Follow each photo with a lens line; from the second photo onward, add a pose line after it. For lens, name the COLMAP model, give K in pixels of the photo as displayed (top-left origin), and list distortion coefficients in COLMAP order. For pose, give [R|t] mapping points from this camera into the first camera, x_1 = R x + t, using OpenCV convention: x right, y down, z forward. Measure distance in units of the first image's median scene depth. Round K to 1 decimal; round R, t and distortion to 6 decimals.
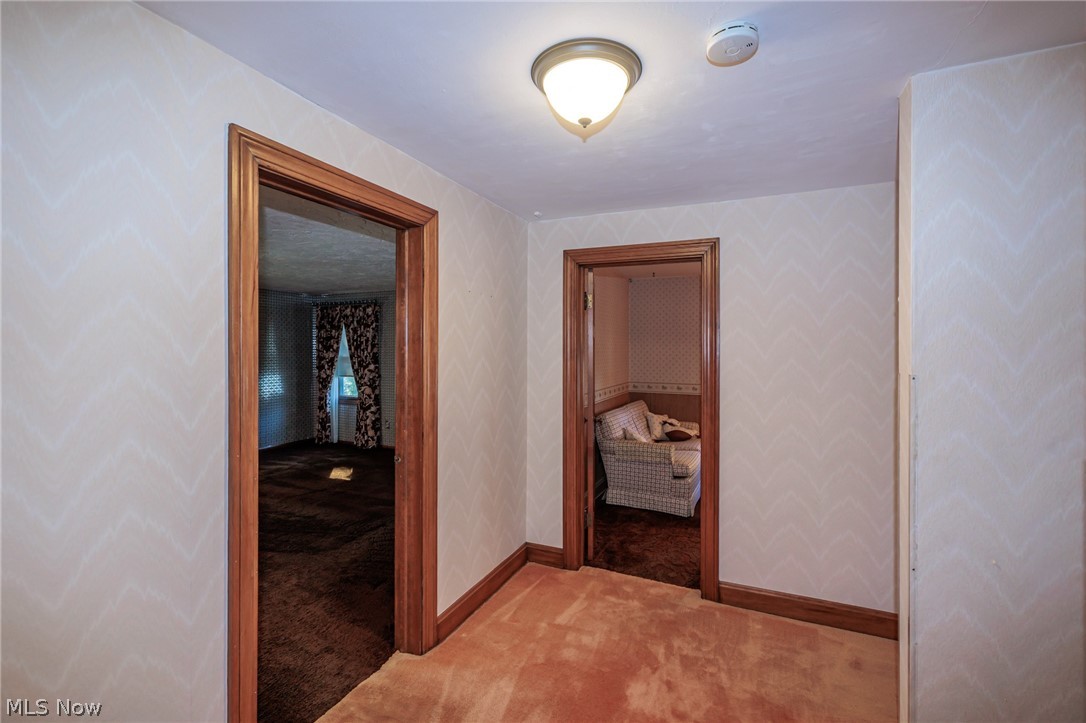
lens RADIAL K [[458.5, 0, 547.4], [0, 458.5, 350.1], [0, 0, 1]] dist [0.004757, 0.000482]
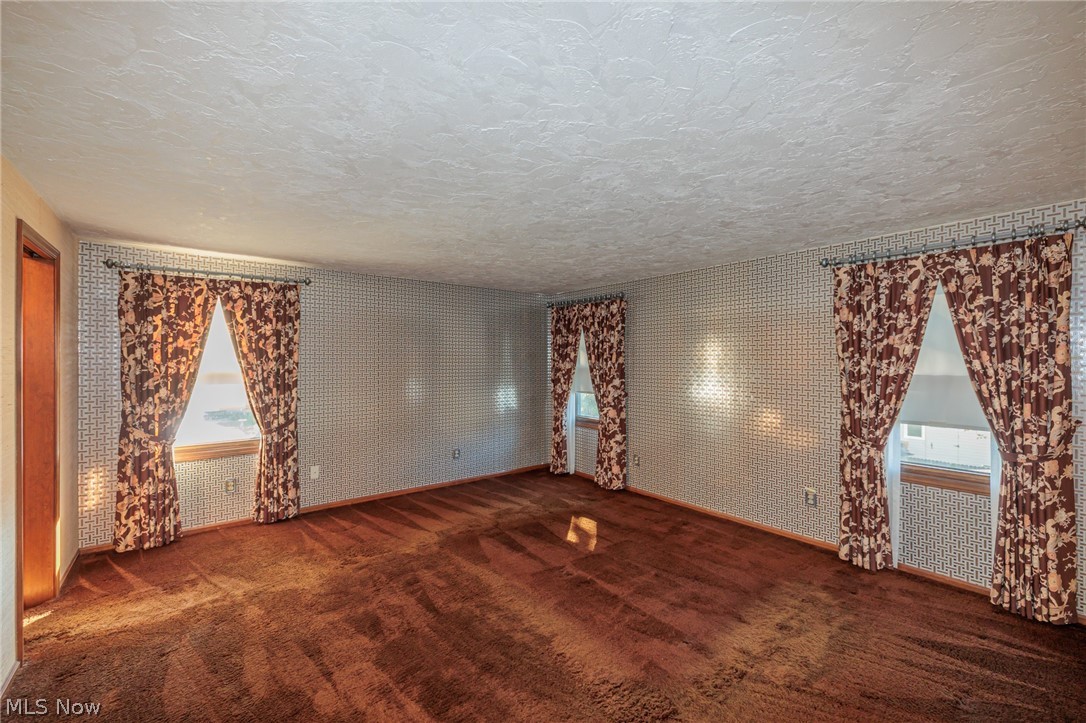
lens RADIAL K [[464.7, 0, 543.0], [0, 464.7, 361.5], [0, 0, 1]] dist [0.002883, 0.000015]
pose [[0.886433, 0.003071, -0.462847, -0.133730], [-0.002431, 0.999995, 0.001979, 0.001364], [0.462851, -0.000629, 0.886436, 0.259684]]
